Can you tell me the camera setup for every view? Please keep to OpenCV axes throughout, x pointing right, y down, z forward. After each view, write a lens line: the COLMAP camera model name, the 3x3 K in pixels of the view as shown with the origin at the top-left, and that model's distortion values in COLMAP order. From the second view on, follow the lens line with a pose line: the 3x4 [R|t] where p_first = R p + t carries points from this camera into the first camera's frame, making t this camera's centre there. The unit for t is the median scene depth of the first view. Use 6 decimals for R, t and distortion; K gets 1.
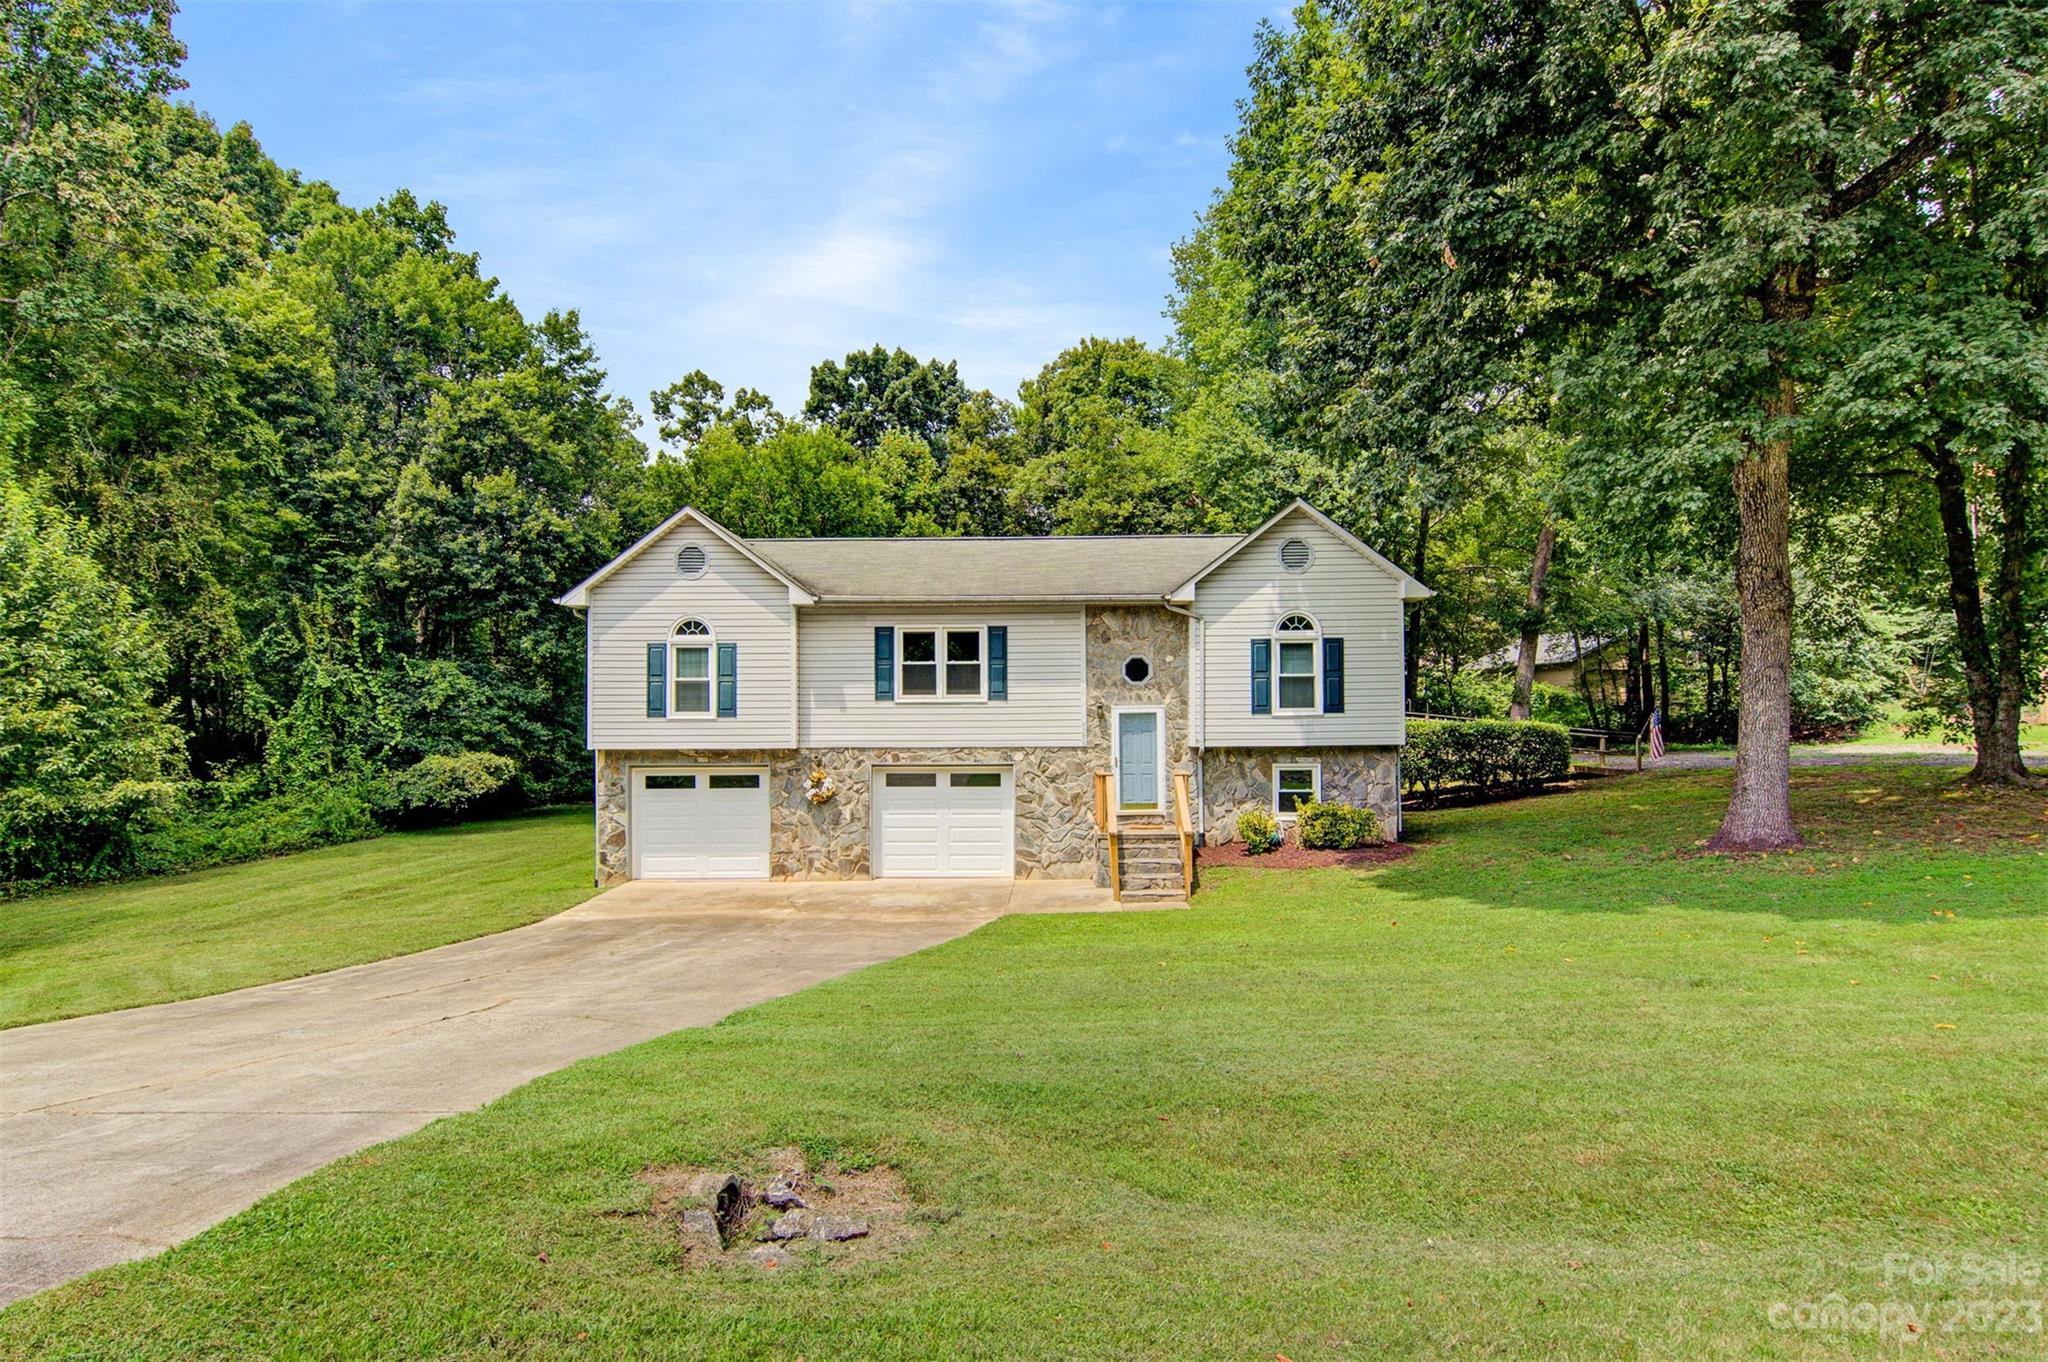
lens RADIAL K [[1079.9, 0, 1028.9], [0, 1079.9, 662.4], [0, 0, 1]] dist [0.002158, -0.003781]
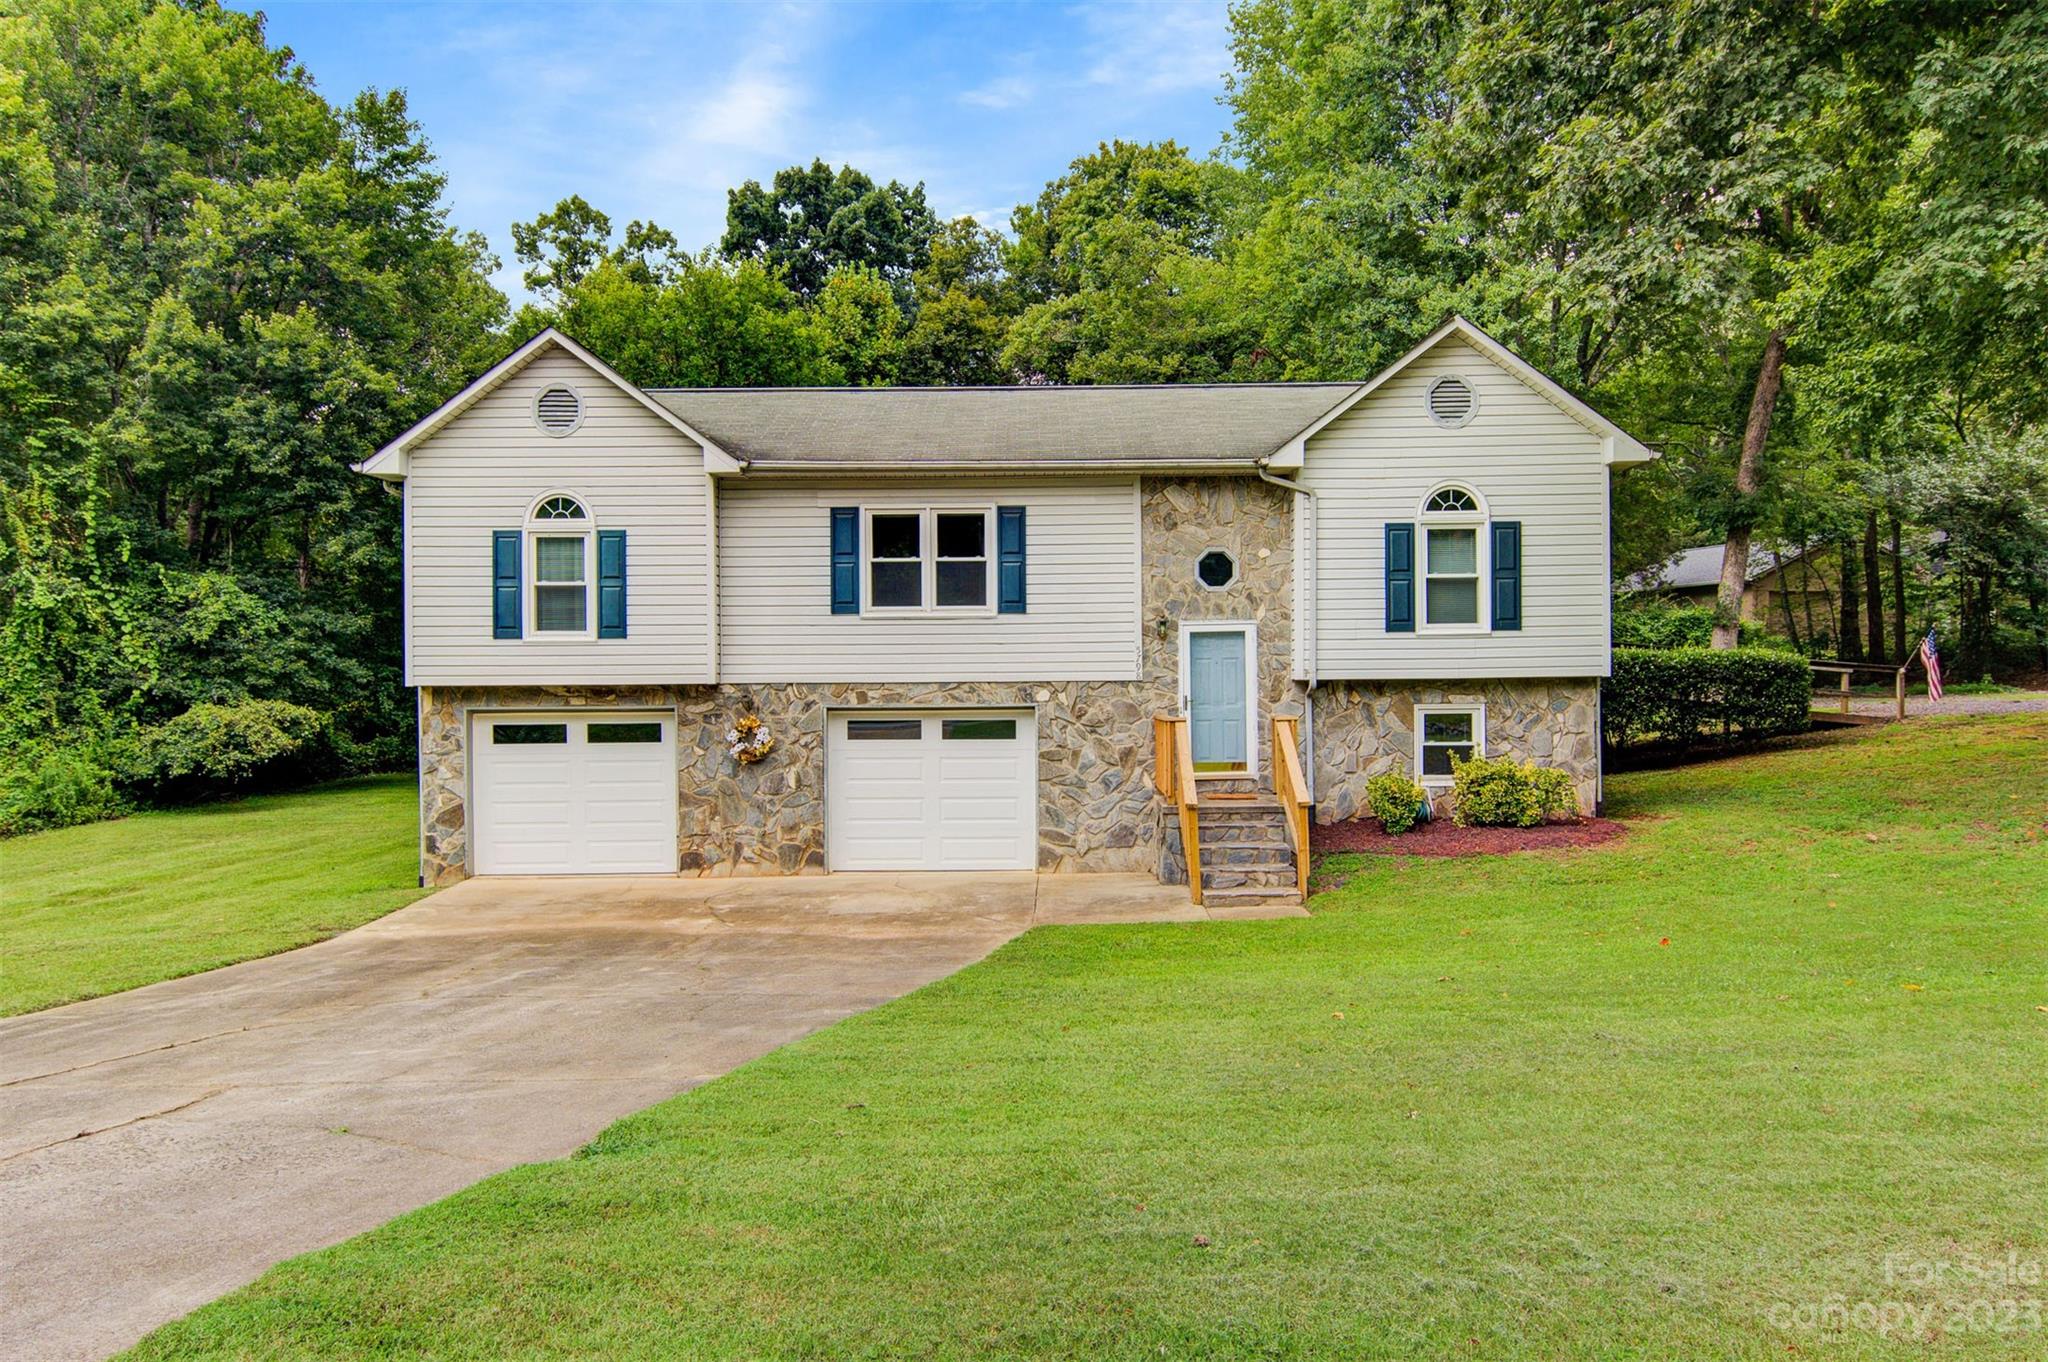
lens RADIAL K [[1403.4, 0, 1072.3], [0, 1403.4, 639.8], [0, 0, 1]] dist [0.006162, -0.005626]
pose [[0.999202, 0.002120, 0.039879, -0.025248], [-0.003534, 0.999366, 0.035431, 0.019182], [-0.039779, -0.035544, 0.998576, 0.103771]]
